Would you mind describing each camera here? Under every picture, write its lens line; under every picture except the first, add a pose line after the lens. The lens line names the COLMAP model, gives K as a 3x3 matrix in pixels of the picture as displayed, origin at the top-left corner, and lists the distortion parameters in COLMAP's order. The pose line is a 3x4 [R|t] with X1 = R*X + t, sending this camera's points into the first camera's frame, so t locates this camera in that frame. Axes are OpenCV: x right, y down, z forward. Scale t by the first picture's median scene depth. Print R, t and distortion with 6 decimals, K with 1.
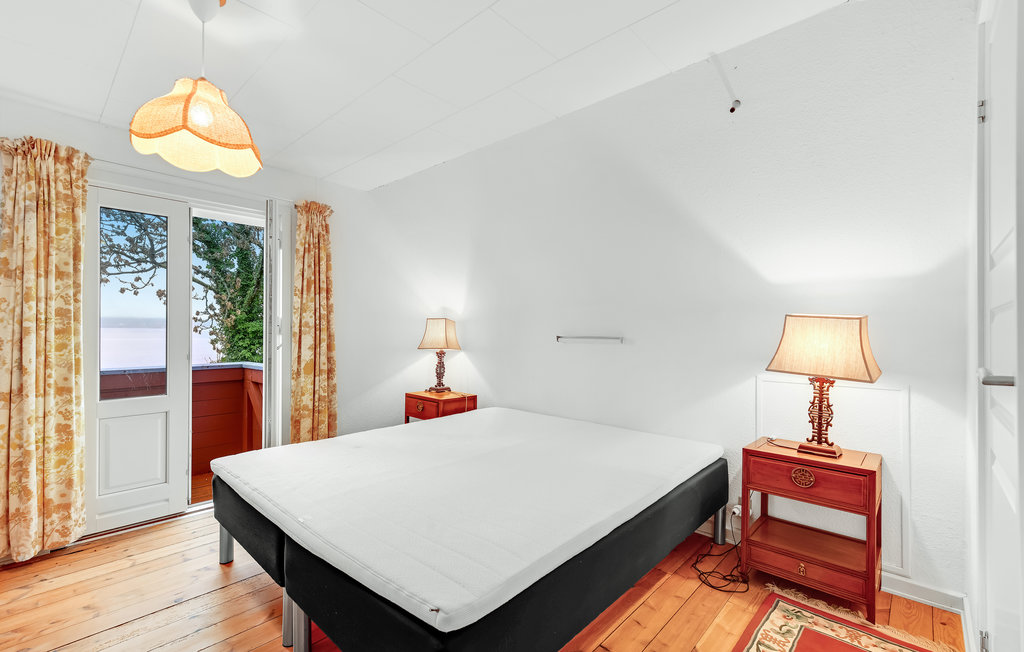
lens RADIAL K [[447.5, 0, 514.1], [0, 447.5, 322.7], [0, 0, 1]] dist [0.003922, 0.000336]
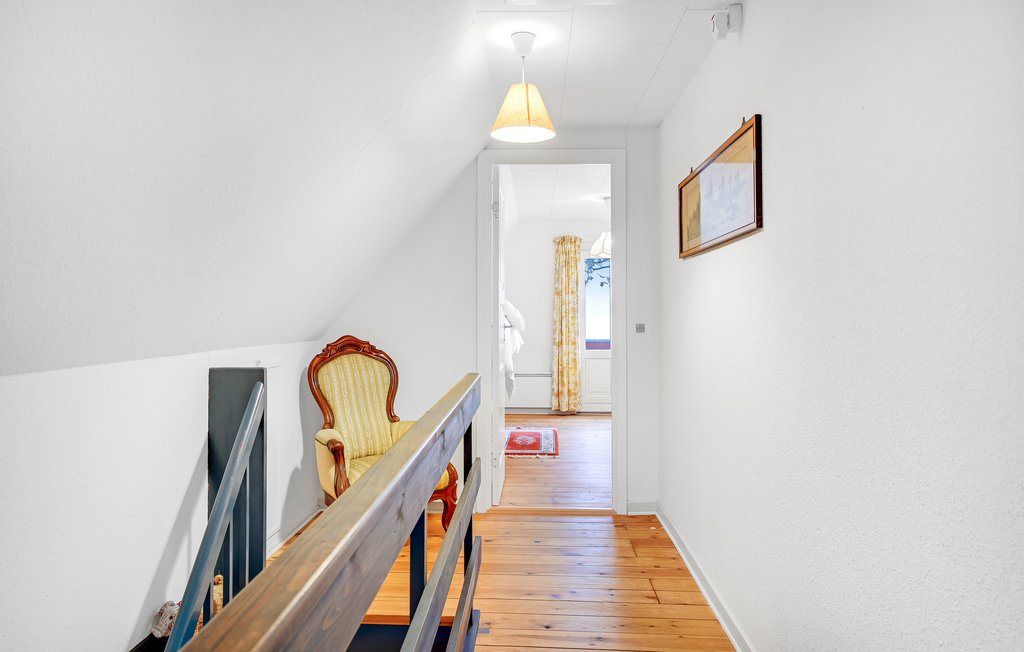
lens RADIAL K [[674.4, 0, 510.9], [0, 674.4, 320.4], [0, 0, 1]] dist [0.000634, 0.000004]
pose [[0.651144, 0.003780, -0.758944, 1.418005], [0.010852, 0.999839, 0.014290, -0.017779], [0.758876, -0.017541, 0.650999, -1.502319]]
